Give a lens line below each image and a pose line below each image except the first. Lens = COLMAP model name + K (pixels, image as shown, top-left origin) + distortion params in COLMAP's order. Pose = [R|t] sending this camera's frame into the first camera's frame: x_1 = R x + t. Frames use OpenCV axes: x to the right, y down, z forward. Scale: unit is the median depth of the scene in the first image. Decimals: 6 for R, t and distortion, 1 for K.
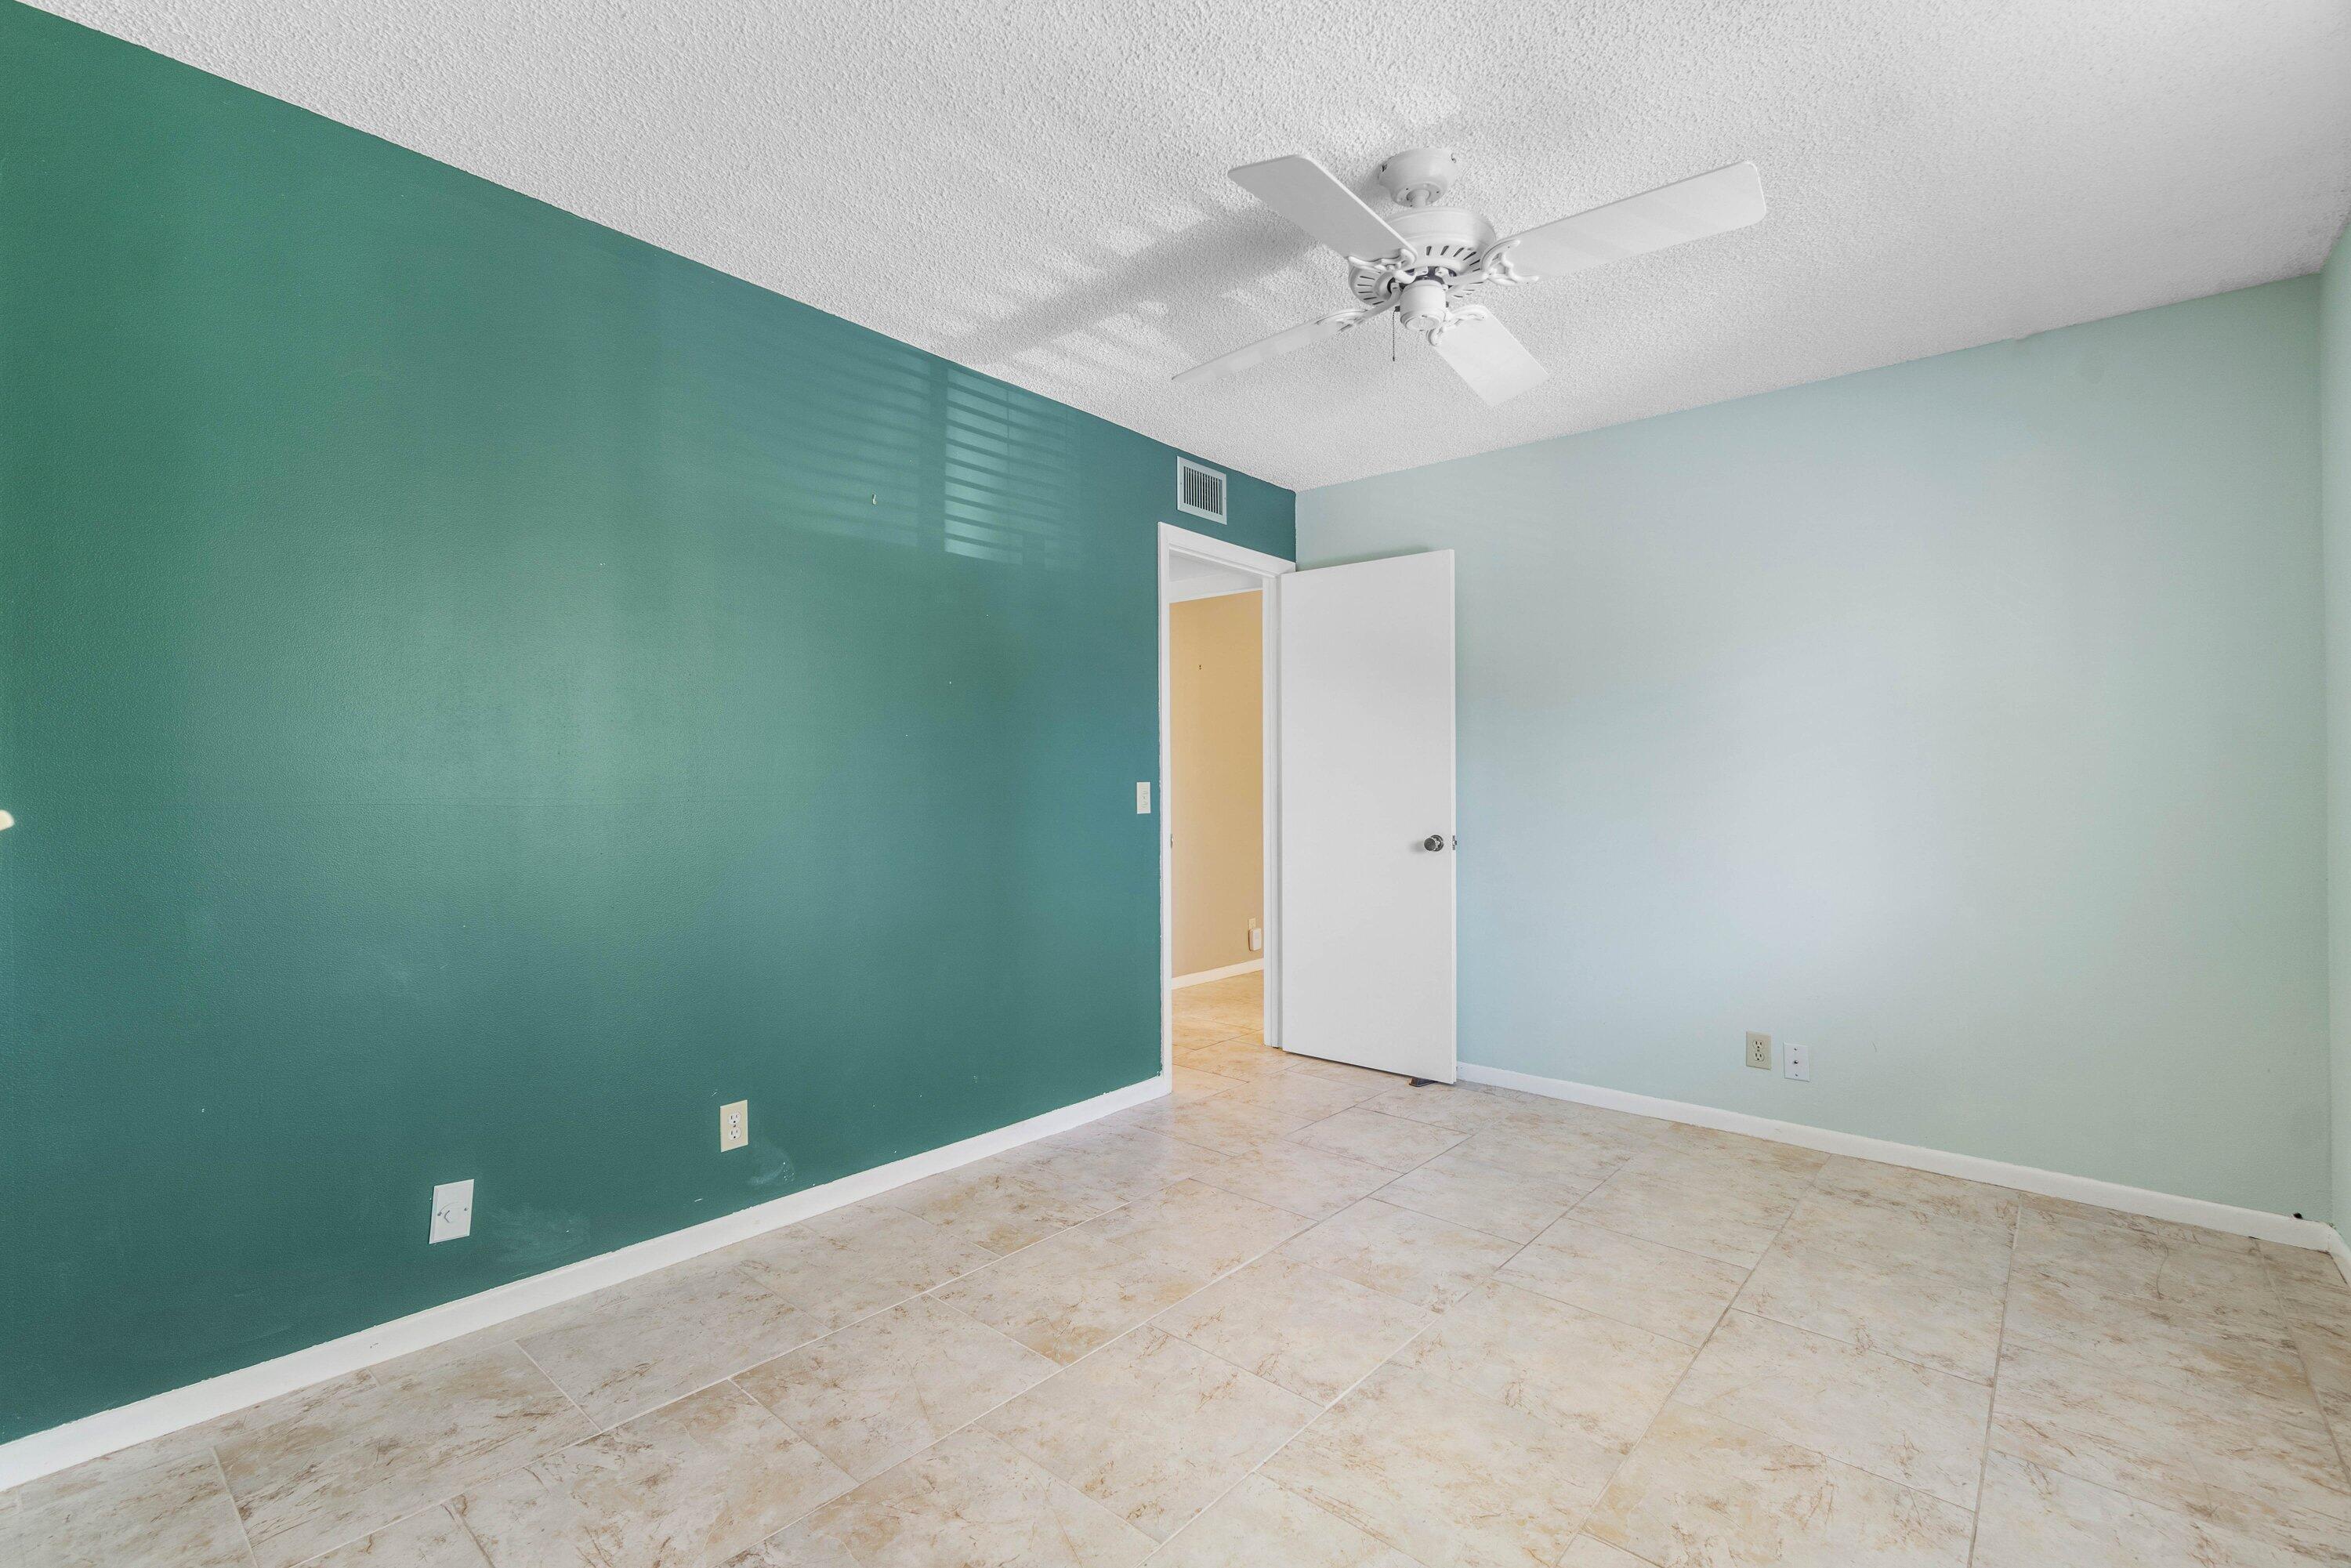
lens RADIAL K [[1034.9, 0, 1175.7], [0, 1034.9, 782.1], [0, 0, 1]] dist [0.002479, 0.000543]
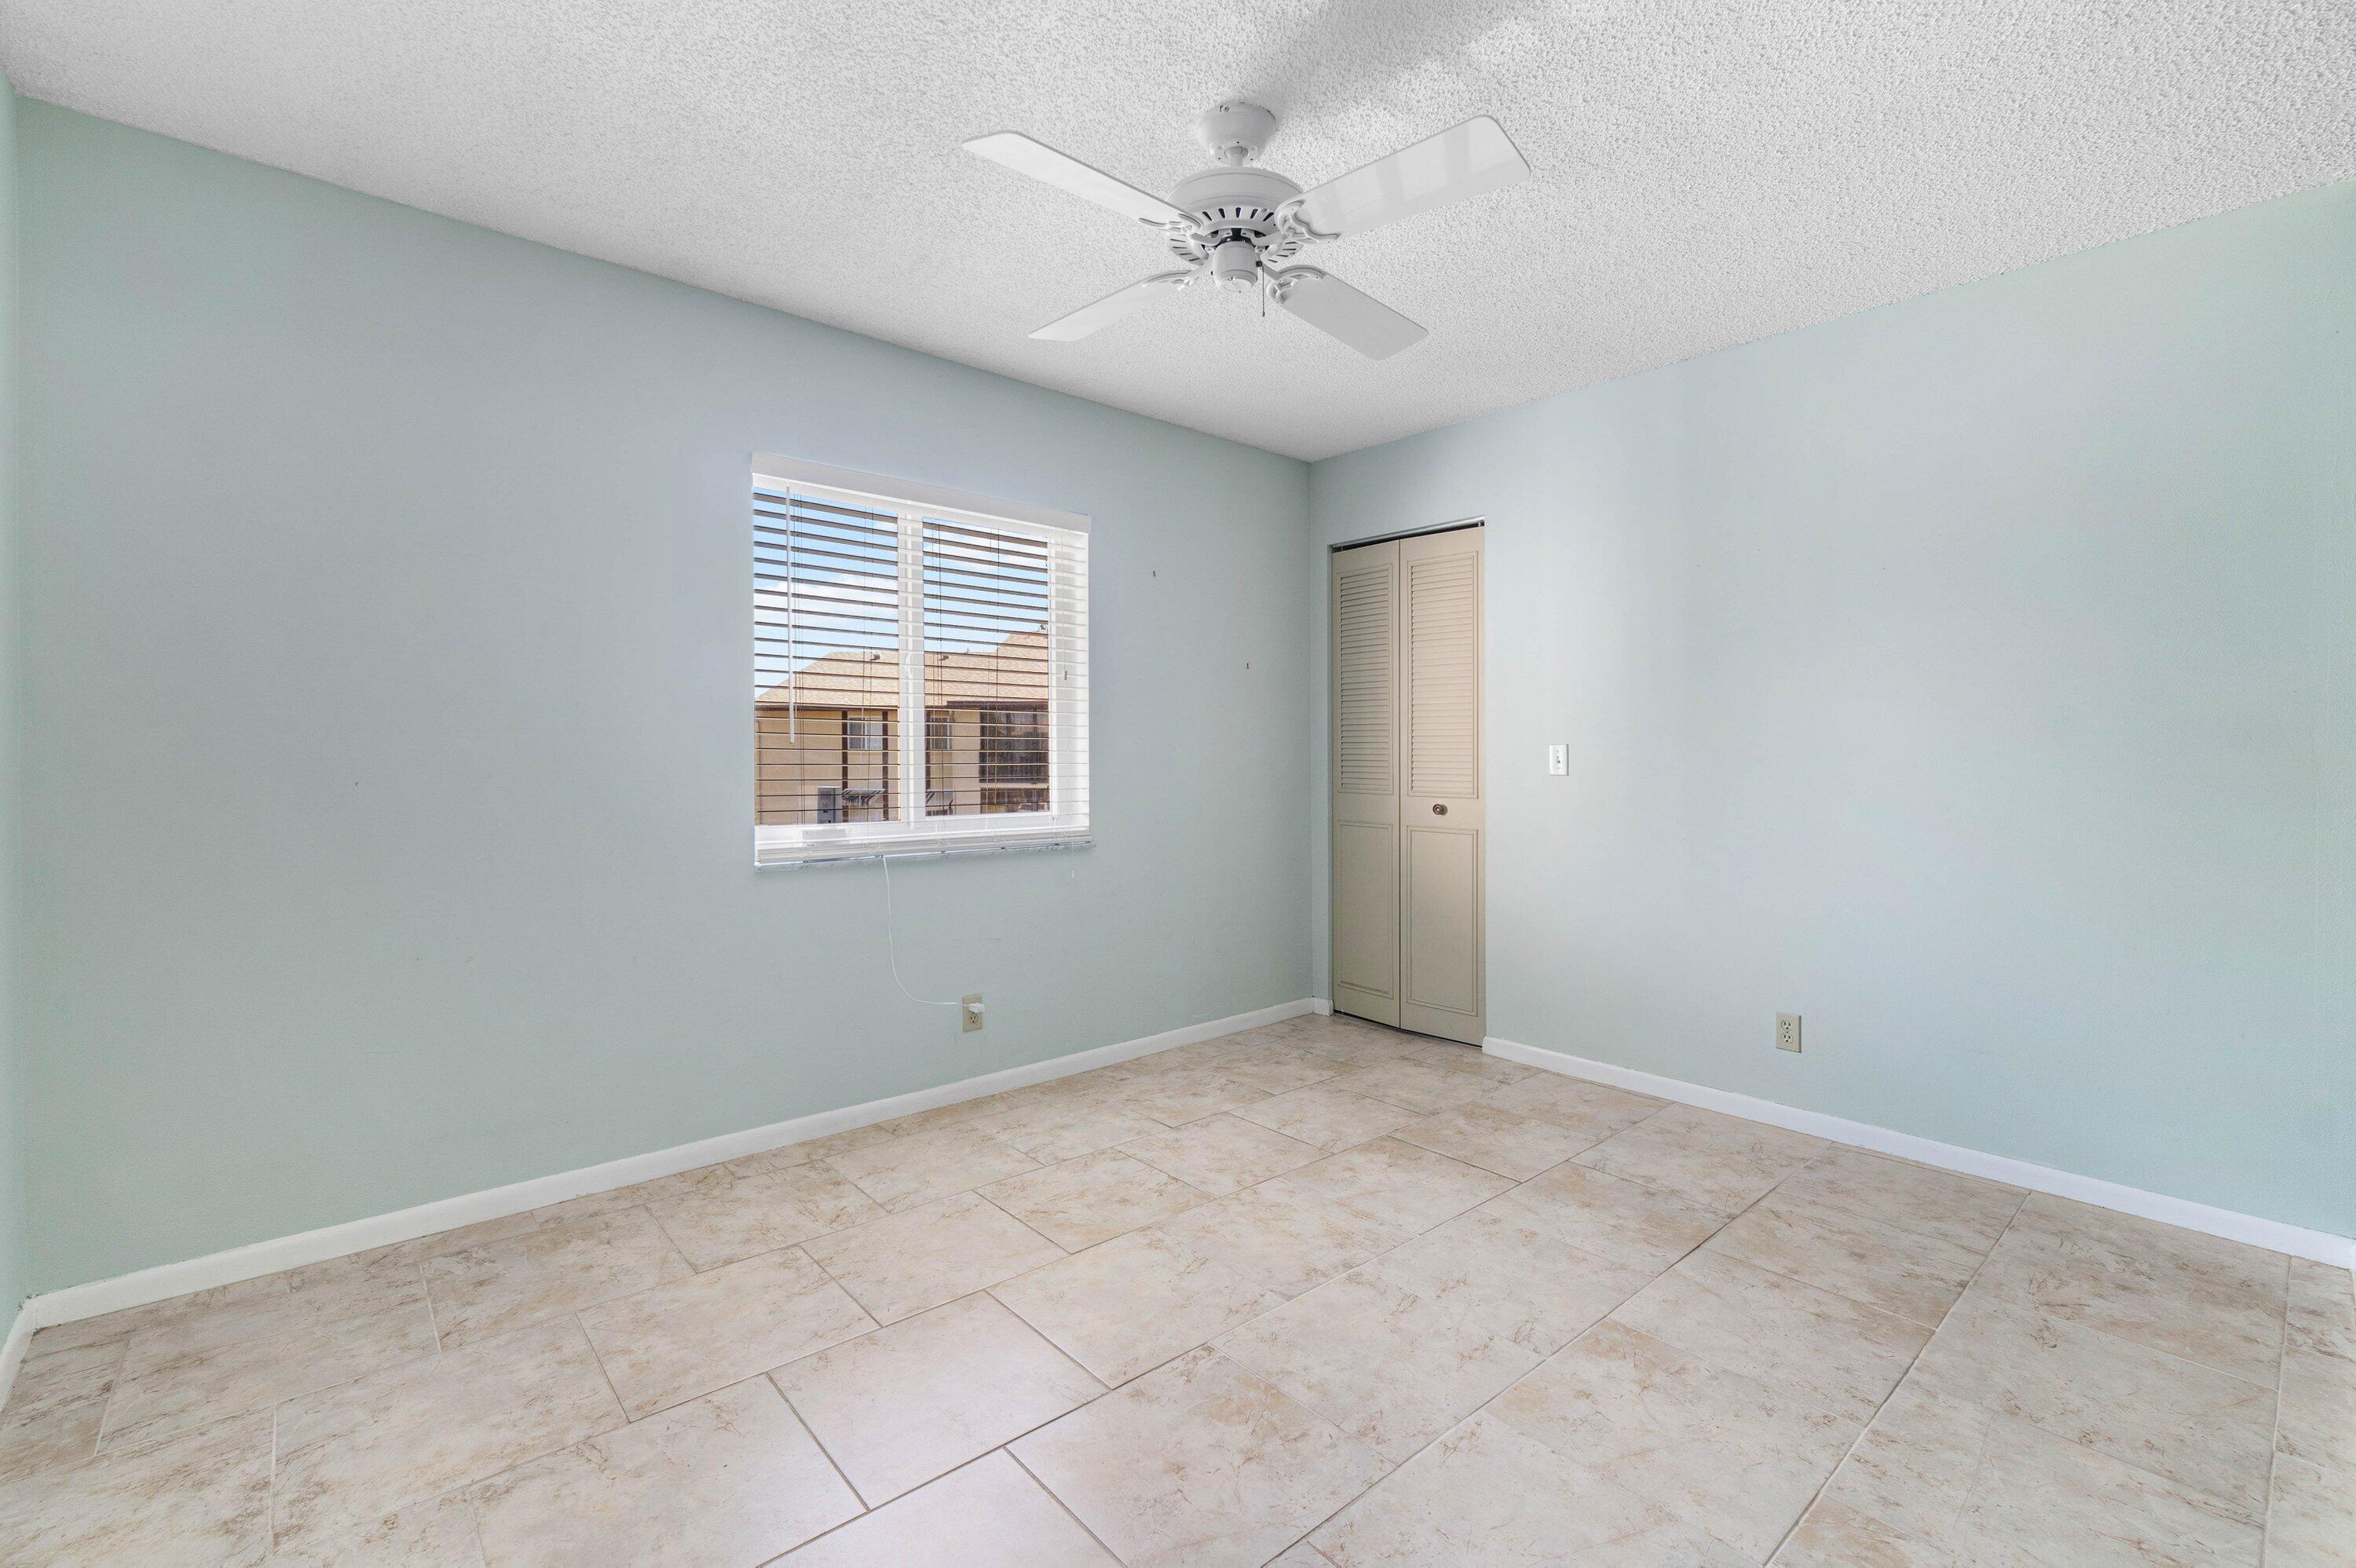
lens RADIAL K [[1037.0, 0, 1179.2], [0, 1037.0, 775.2], [0, 0, 1]] dist [0.002479, 0.000543]
pose [[-0.989719, -0.013770, 0.142360, 0.168958], [-0.010919, 0.999724, 0.020787, 0.005013], [-0.142607, 0.019019, -0.989597, 1.991499]]
